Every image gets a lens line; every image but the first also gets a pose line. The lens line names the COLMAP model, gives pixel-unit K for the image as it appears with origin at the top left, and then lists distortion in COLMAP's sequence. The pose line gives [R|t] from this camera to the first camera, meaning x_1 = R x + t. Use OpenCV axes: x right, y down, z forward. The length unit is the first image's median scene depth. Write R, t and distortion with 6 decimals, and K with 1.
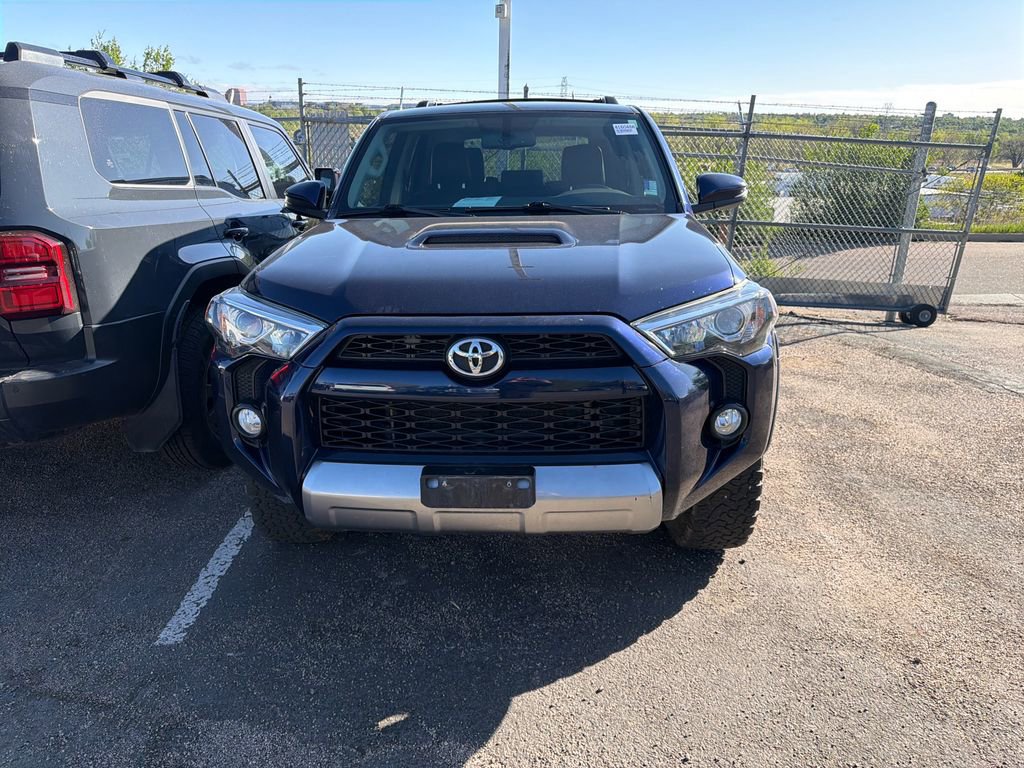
lens RADIAL K [[737.3, 0, 508.9], [0, 737.3, 381.0], [0, 0, 1]] dist [0.024837, -0.012377]
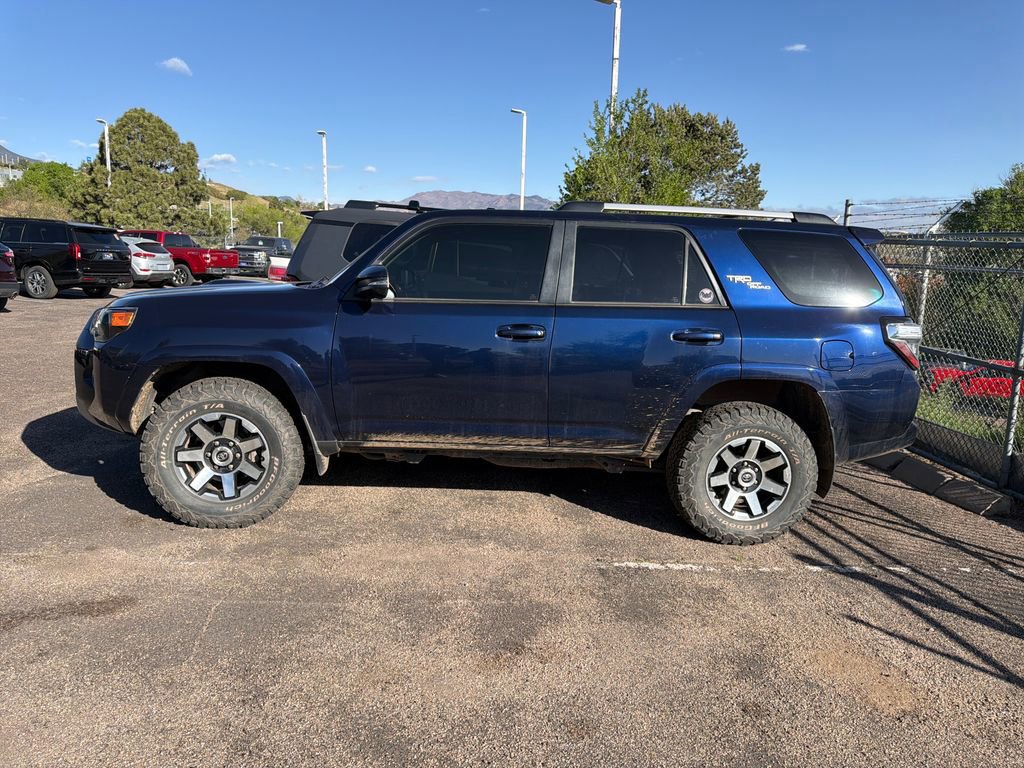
lens RADIAL K [[737.3, 0, 511.0], [0, 737.3, 382.7], [0, 0, 1]] dist [0.024837, -0.012377]
pose [[0.112342, 0.171771, -0.978710, 2.153765], [-0.342964, 0.931121, 0.124051, -0.500043], [0.932607, 0.321726, 0.163515, 1.642542]]
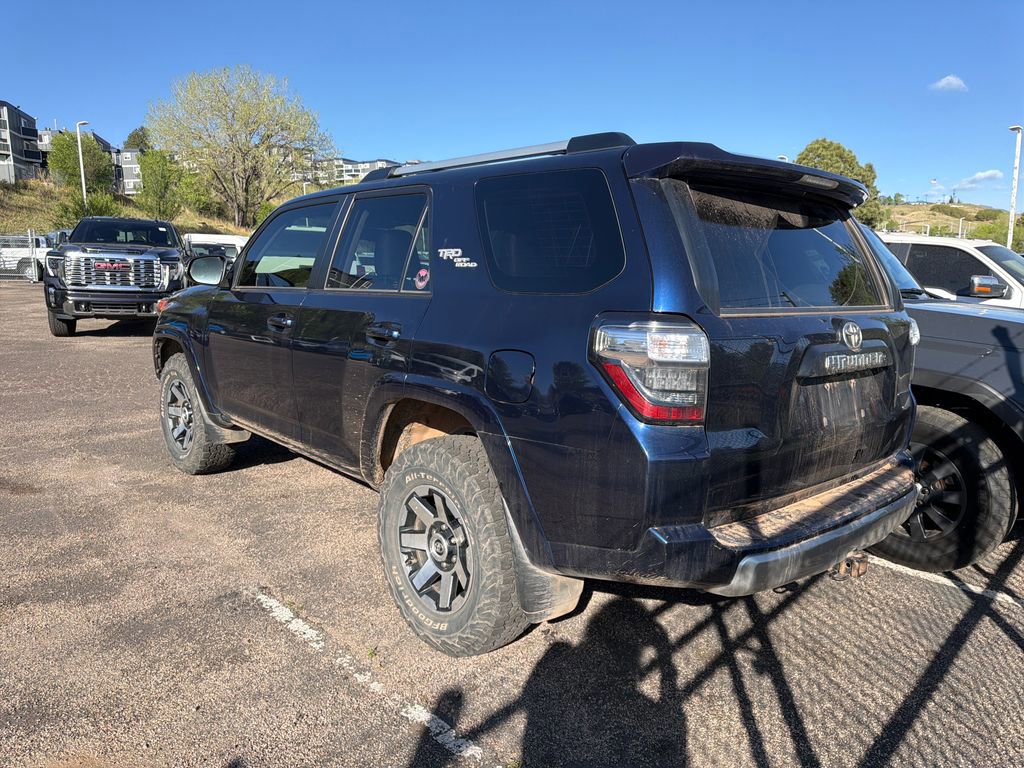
lens RADIAL K [[737.3, 0, 507.6], [0, 737.3, 384.8], [0, 0, 1]] dist [0.024837, -0.012377]
pose [[-0.730135, 0.101528, -0.675718, 1.162010], [-0.217152, 0.903157, 0.370340, -0.990499], [0.647880, 0.417132, -0.637380, 3.343926]]
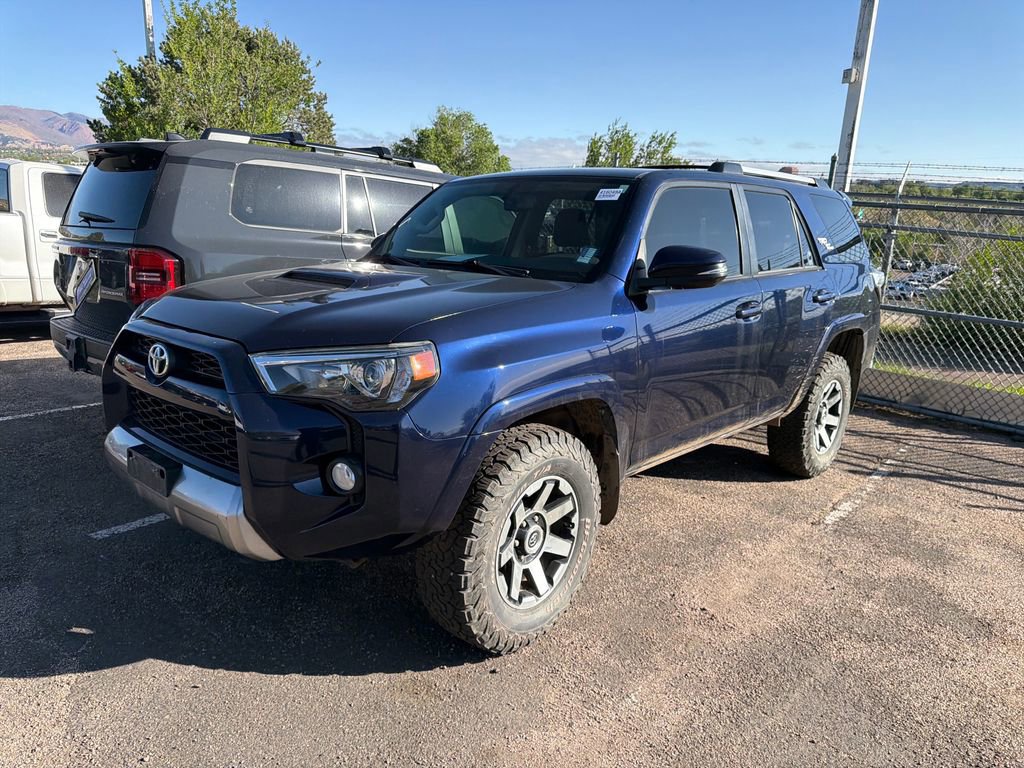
lens RADIAL K [[737.3, 0, 508.3], [0, 737.3, 383.6], [0, 0, 1]] dist [0.024837, -0.012377]
pose [[0.762553, 0.179552, -0.621510, 1.046321], [-0.235766, 0.971772, -0.008528, -0.108133], [0.602435, 0.153034, 0.783360, 0.353142]]
